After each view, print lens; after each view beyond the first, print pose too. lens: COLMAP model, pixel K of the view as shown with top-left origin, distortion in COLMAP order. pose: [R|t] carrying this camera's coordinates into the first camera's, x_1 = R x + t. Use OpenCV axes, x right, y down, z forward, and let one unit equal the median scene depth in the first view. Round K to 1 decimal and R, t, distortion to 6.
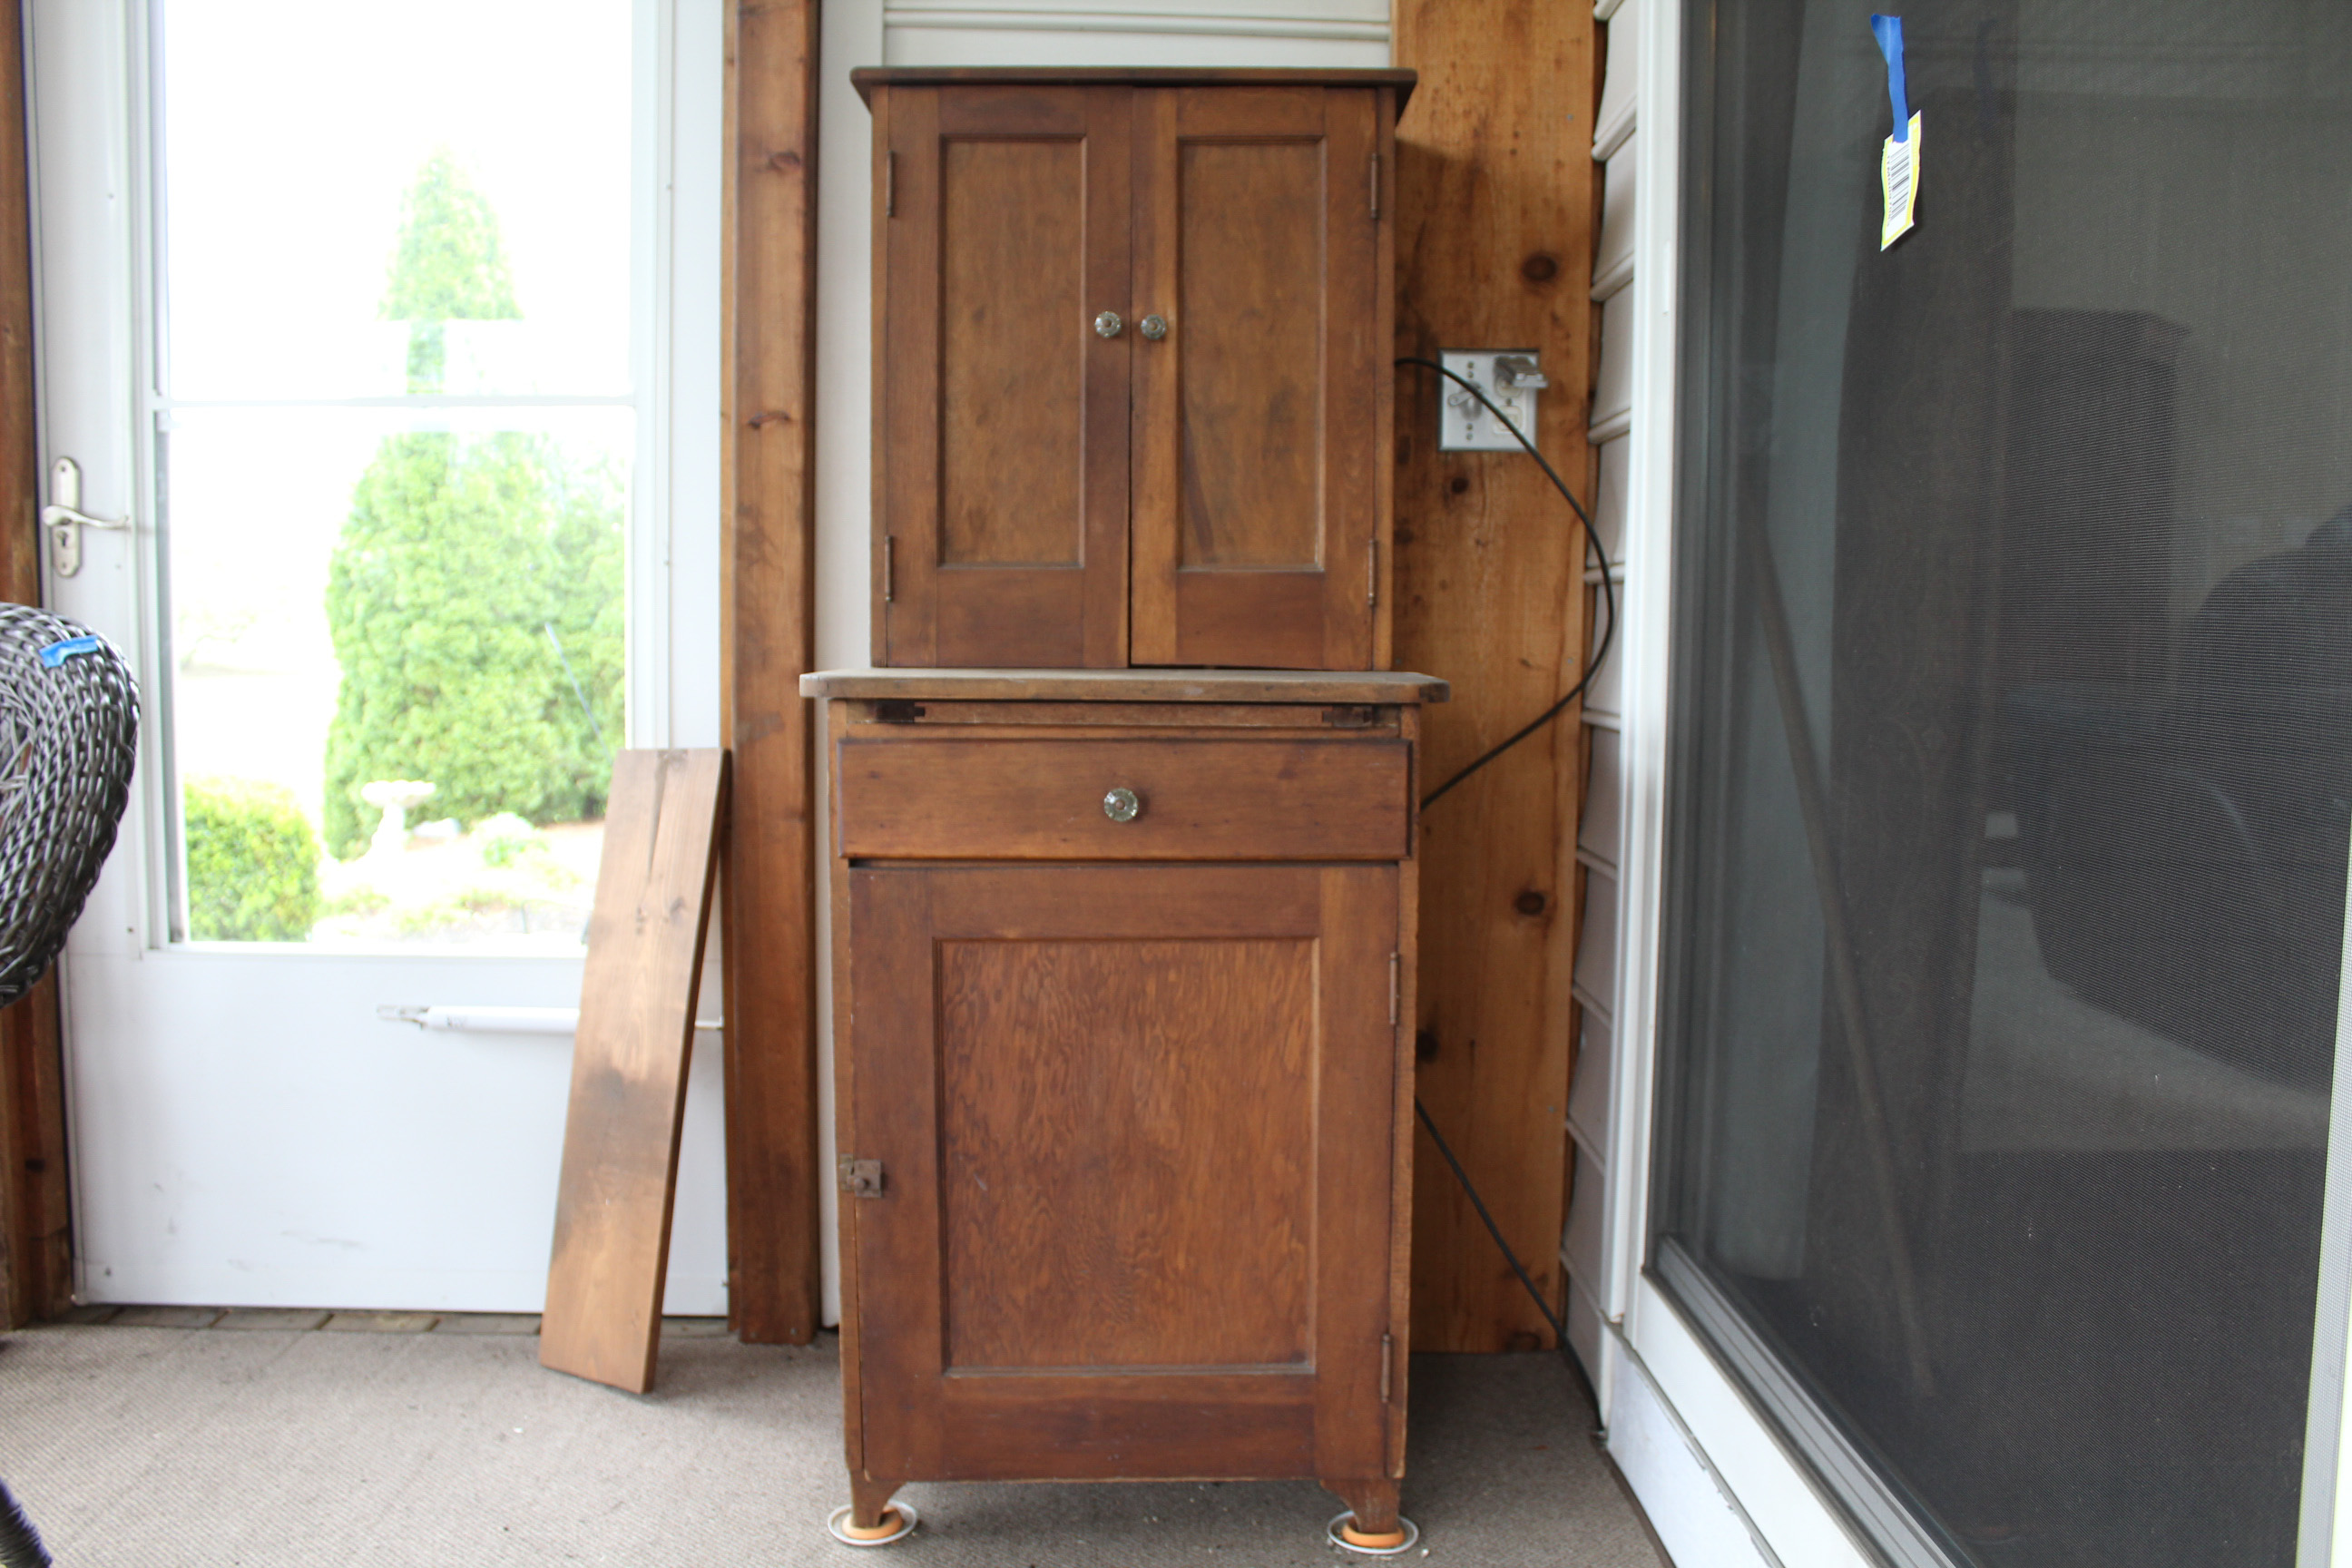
lens RADIAL K [[1928.9, 0, 1150.9], [0, 1928.9, 802.9], [0, 0, 1]] dist [-0.160303, 0.121950]
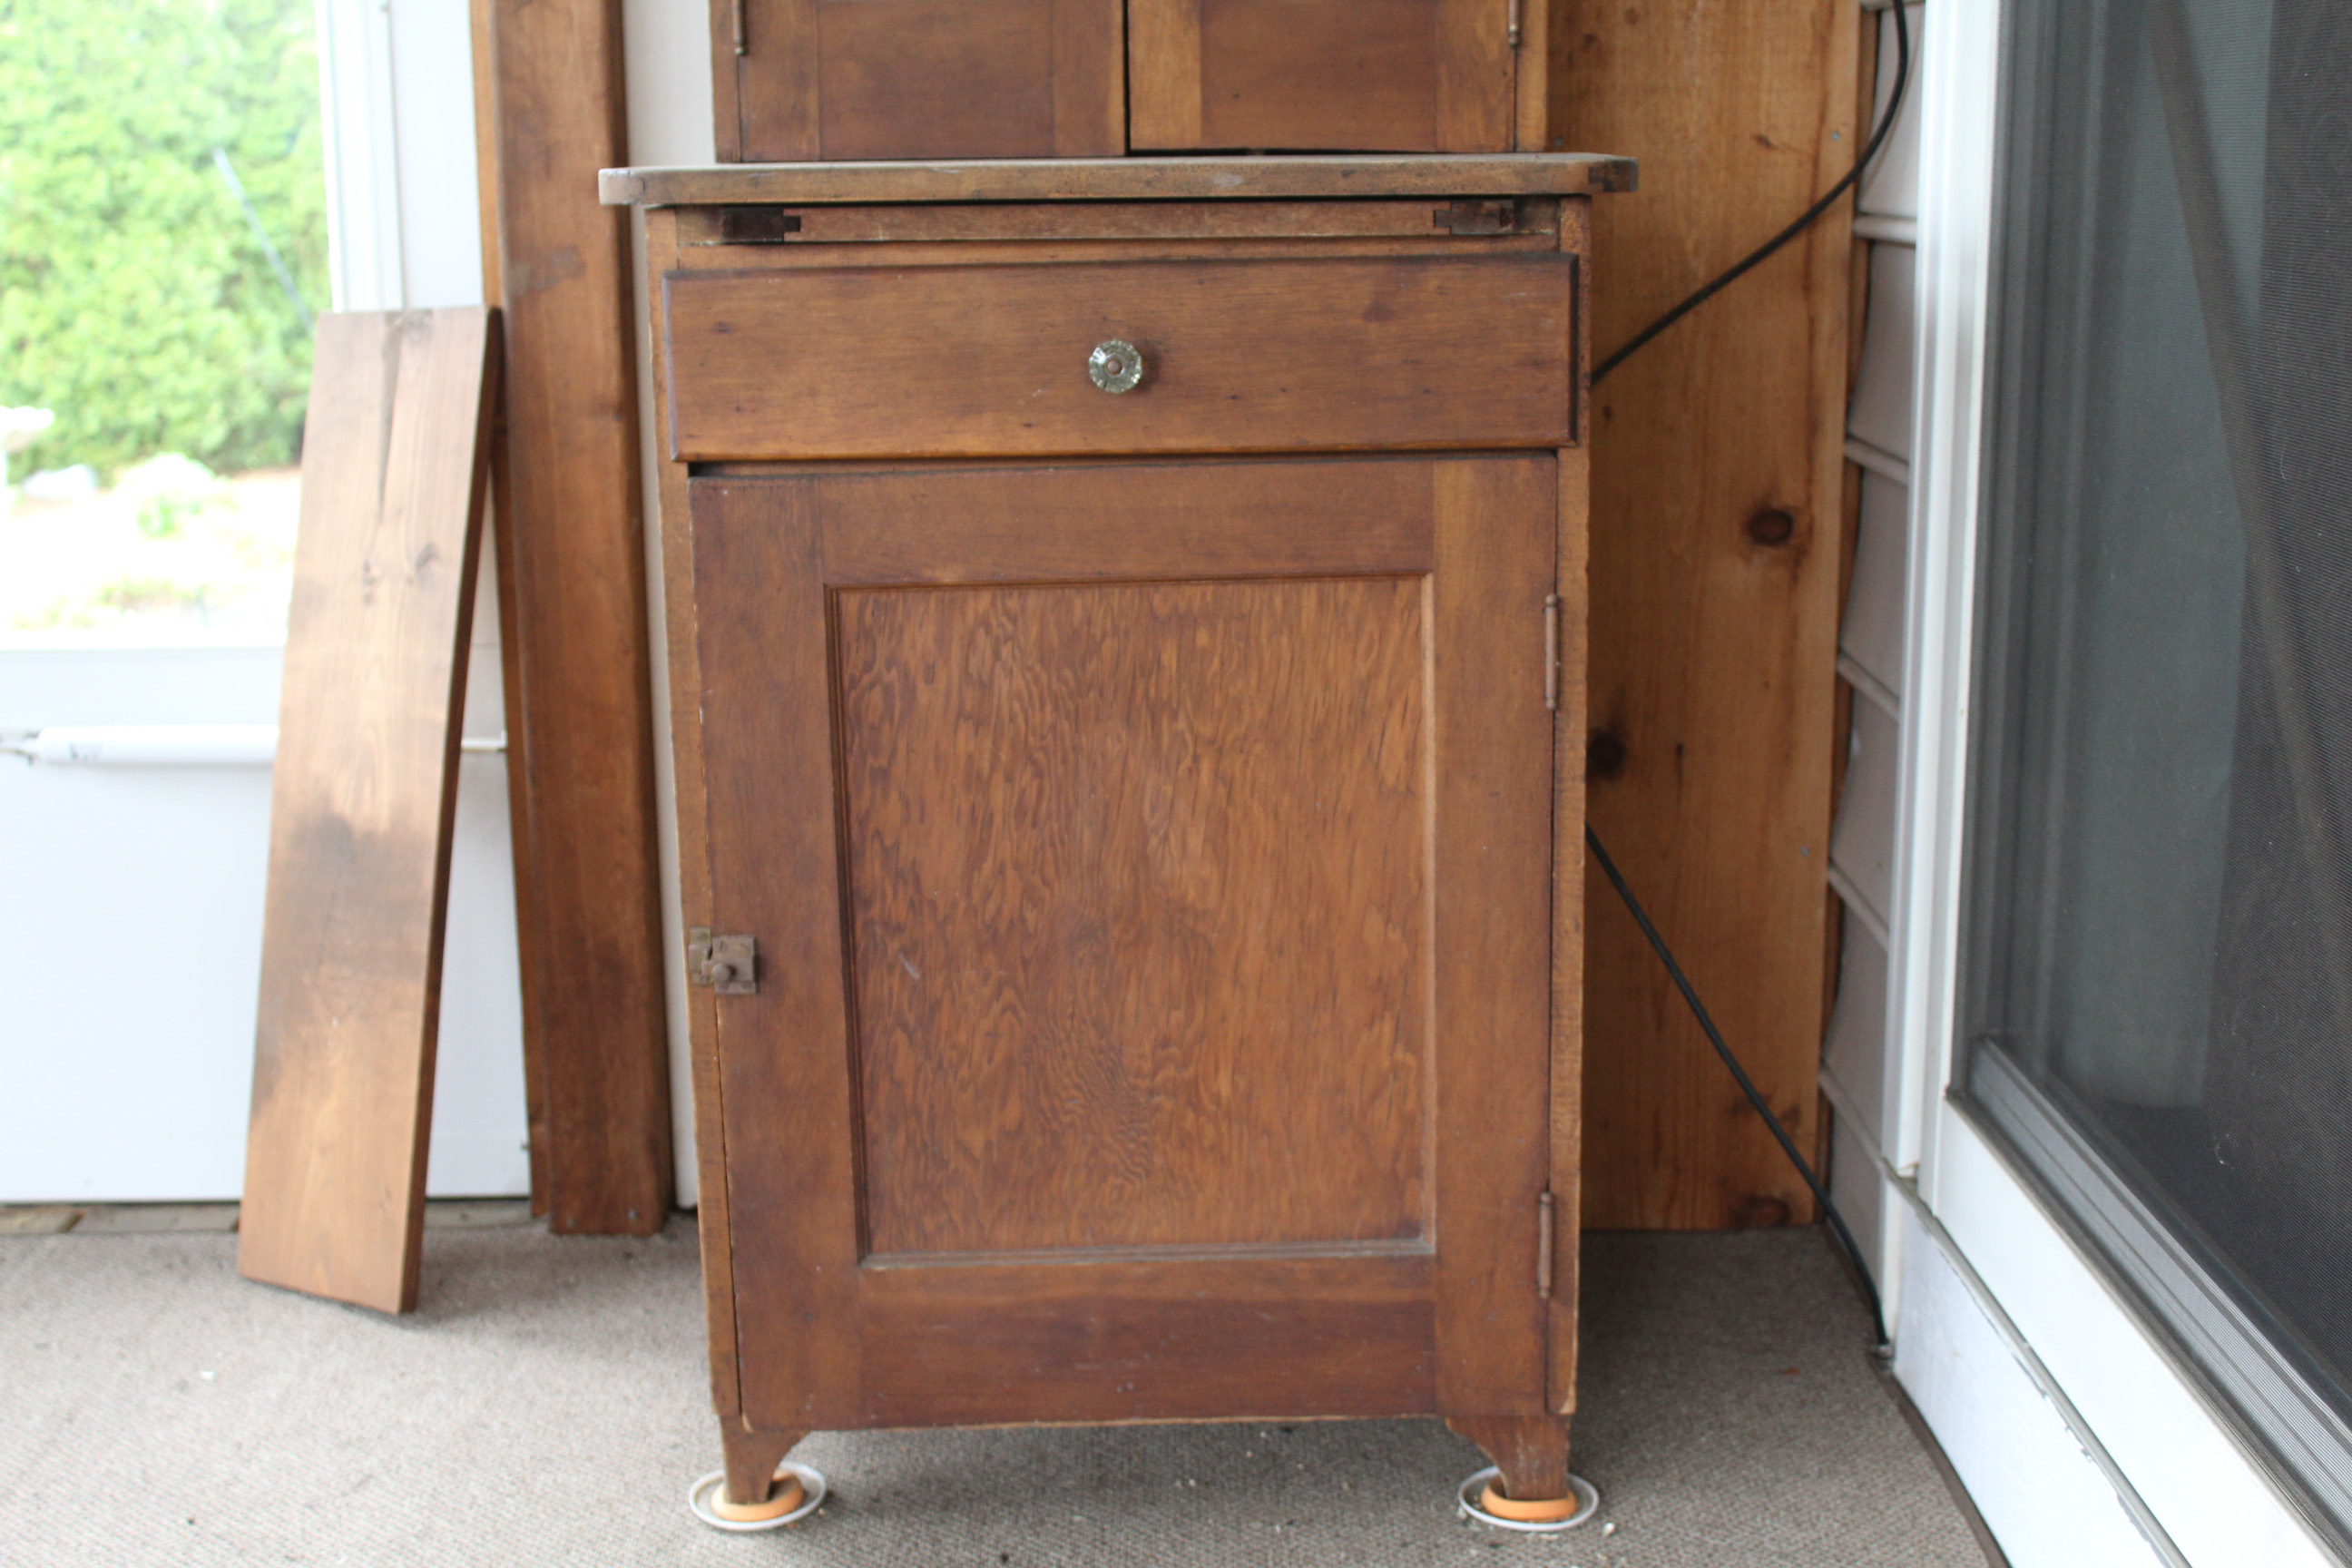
lens RADIAL K [[2991.2, 0, 1147.2], [0, 2991.2, 797.3], [0, 0, 1]] dist [-0.061683, 0.000000]
pose [[0.999723, -0.018033, -0.015131, 0.006268], [0.019762, 0.992182, 0.123228, 0.018182], [0.012791, -0.123493, 0.992263, 0.011723]]
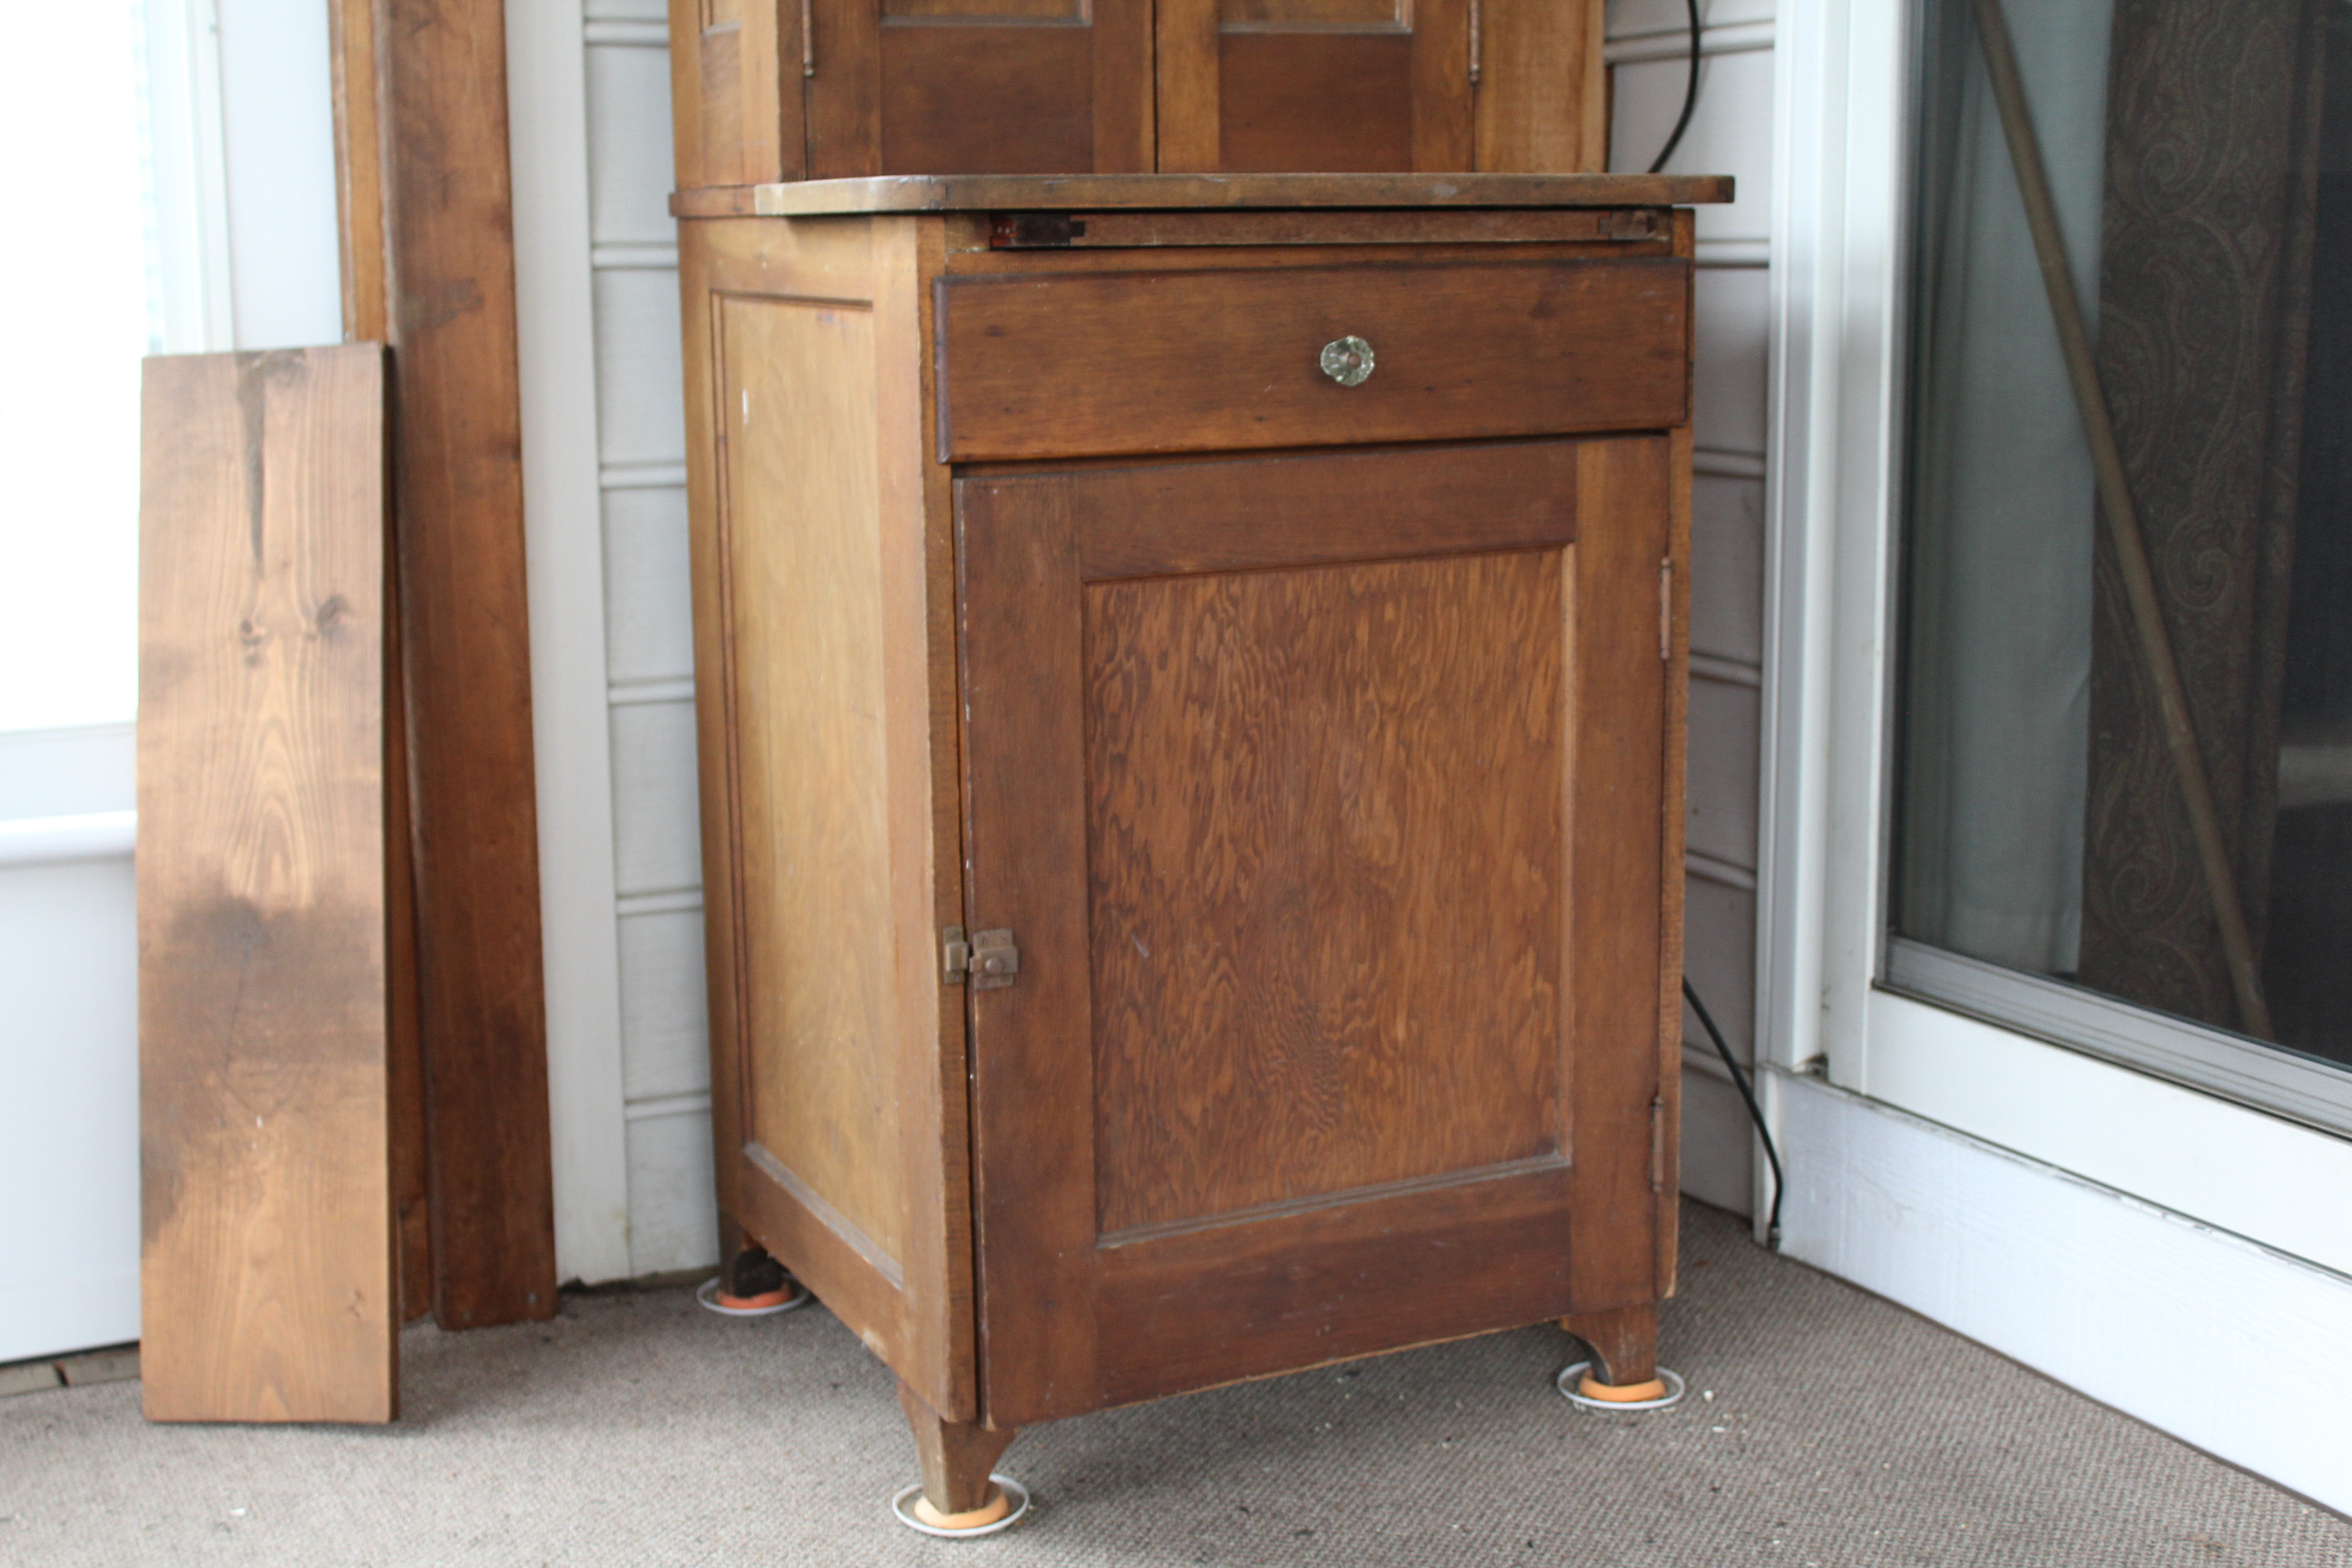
lens RADIAL K [[3165.9, 0, 1140.9], [0, 3165.9, 801.6], [0, 0, 1]] dist [-0.050368, 0.000000]
pose [[0.907569, -0.094044, 0.409236, -0.491795], [0.059834, 0.993616, 0.095644, 0.039339], [-0.415618, -0.062317, 0.907402, 0.002507]]
